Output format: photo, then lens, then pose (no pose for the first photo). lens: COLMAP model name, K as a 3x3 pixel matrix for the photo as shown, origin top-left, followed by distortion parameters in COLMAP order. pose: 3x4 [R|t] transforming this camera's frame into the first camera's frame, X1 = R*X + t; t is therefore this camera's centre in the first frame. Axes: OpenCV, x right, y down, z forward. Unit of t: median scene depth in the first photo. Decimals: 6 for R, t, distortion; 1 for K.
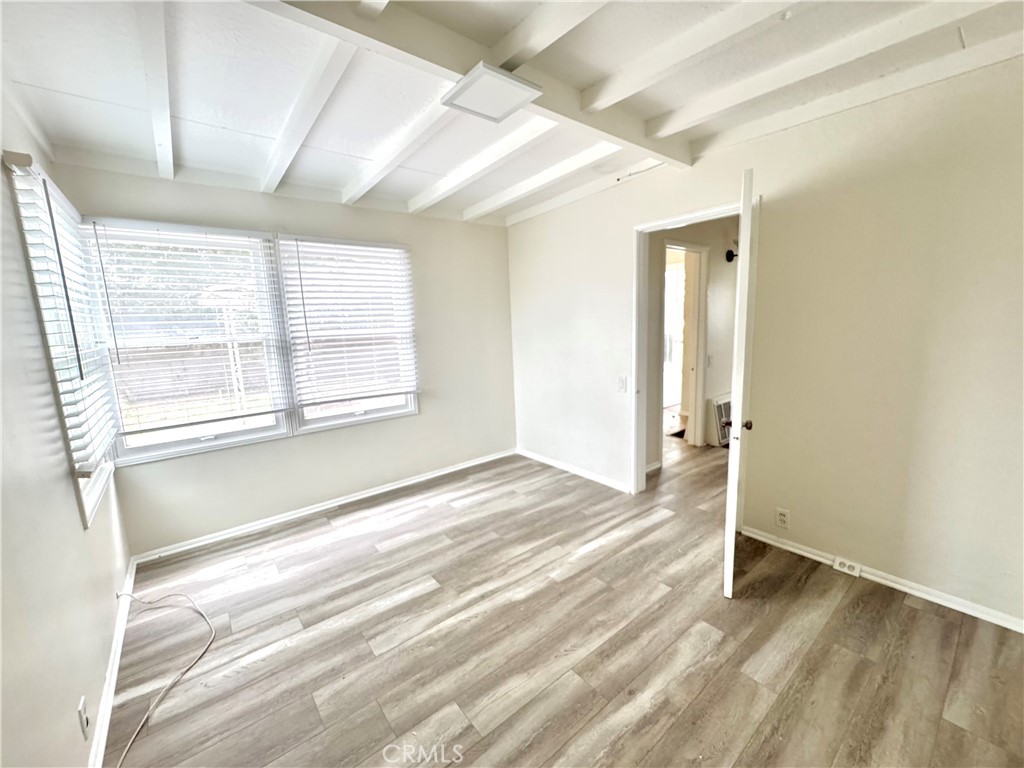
lens RADIAL K [[410.2, 0, 510.0], [0, 410.2, 383.6], [0, 0, 1]] dist [0.000932, -0.000058]
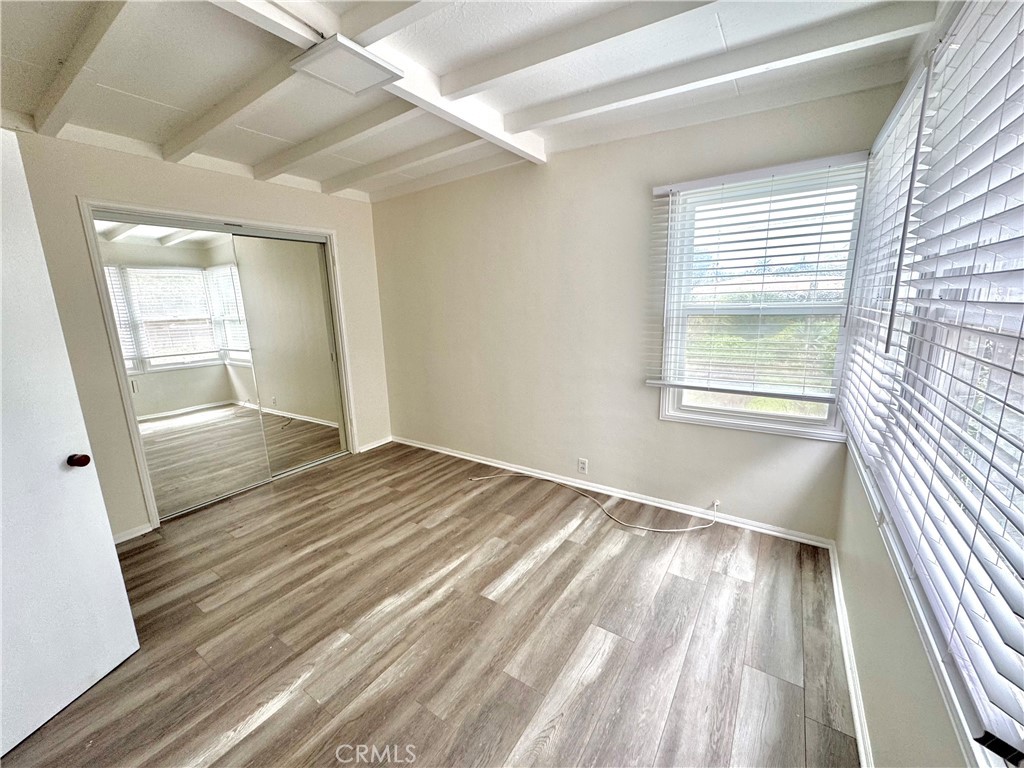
lens RADIAL K [[410.2, 0, 511.5], [0, 410.2, 383.0], [0, 0, 1]] dist [0.000932, -0.000058]
pose [[-0.951951, 0.120927, -0.281365, -0.038809], [0.015830, 0.936941, 0.349129, -0.276585], [0.305841, 0.327900, -0.893836, 1.764793]]
